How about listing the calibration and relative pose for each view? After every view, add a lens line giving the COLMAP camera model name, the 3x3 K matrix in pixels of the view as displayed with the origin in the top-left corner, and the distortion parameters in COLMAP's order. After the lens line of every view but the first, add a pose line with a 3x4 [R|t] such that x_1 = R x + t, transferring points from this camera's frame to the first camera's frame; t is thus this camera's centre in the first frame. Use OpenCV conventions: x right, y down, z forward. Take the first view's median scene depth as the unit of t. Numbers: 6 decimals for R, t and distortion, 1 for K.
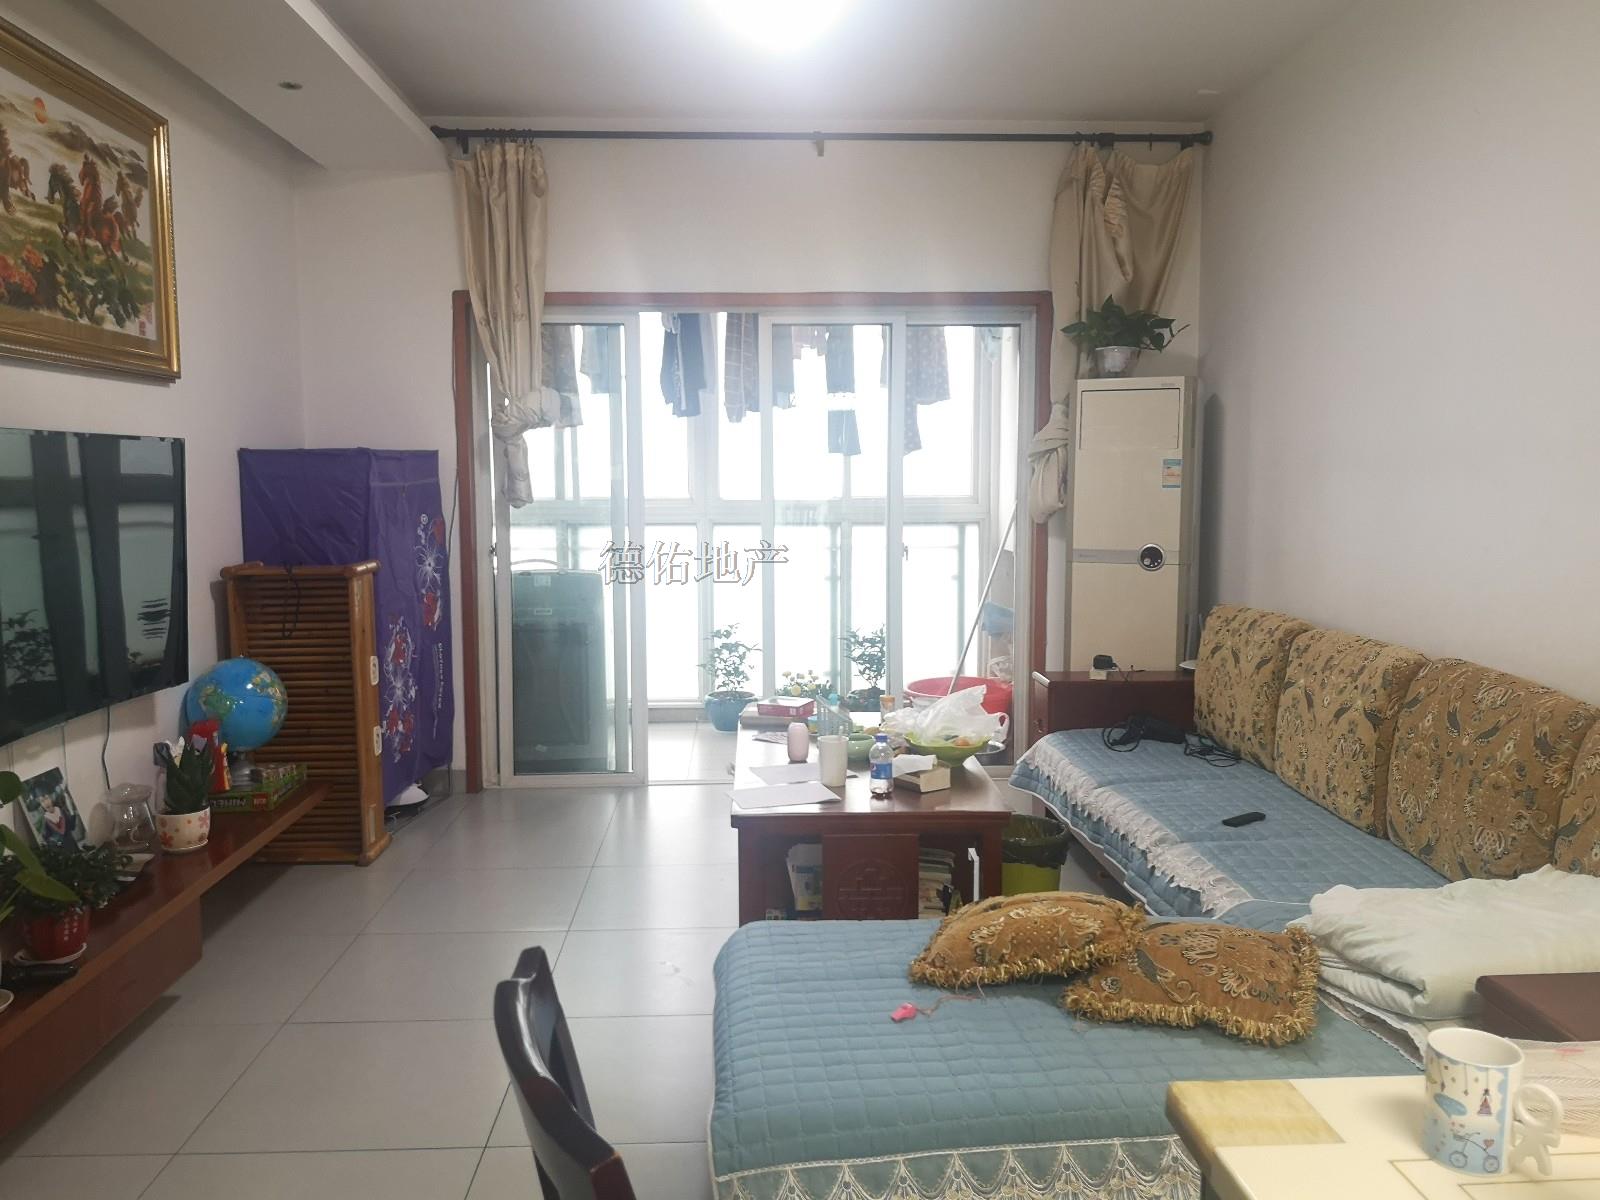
lens RADIAL K [[1275.0, 0, 800.0], [0, 1275.0, 602.5], [0, 0, 1]] dist [-0.011175, -0.014886]
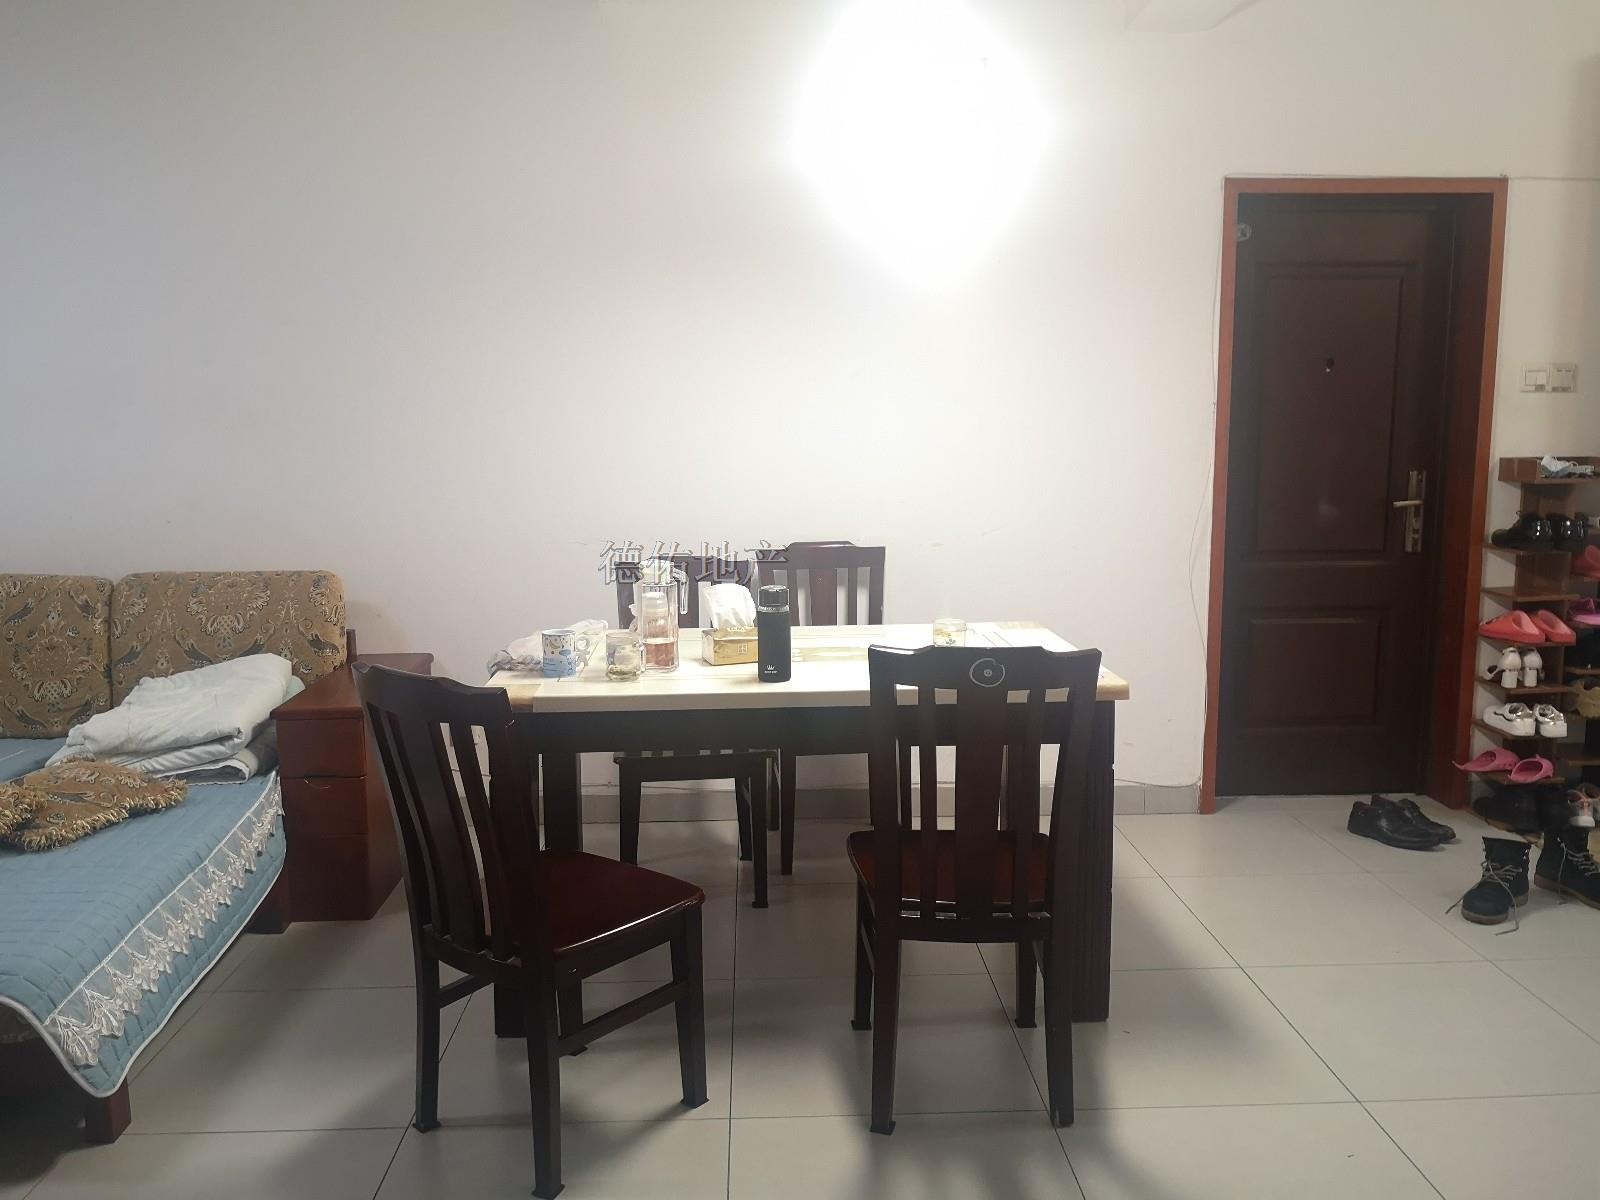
lens RADIAL K [[1275.0, 0, 798.0], [0, 1275.0, 598.1], [0, 0, 1]] dist [-0.011175, -0.014886]
pose [[-0.004688, -0.142439, 0.989792, -1.029867], [0.106564, 0.984096, 0.142124, -0.020727], [-0.994295, 0.106142, 0.010566, 0.229808]]
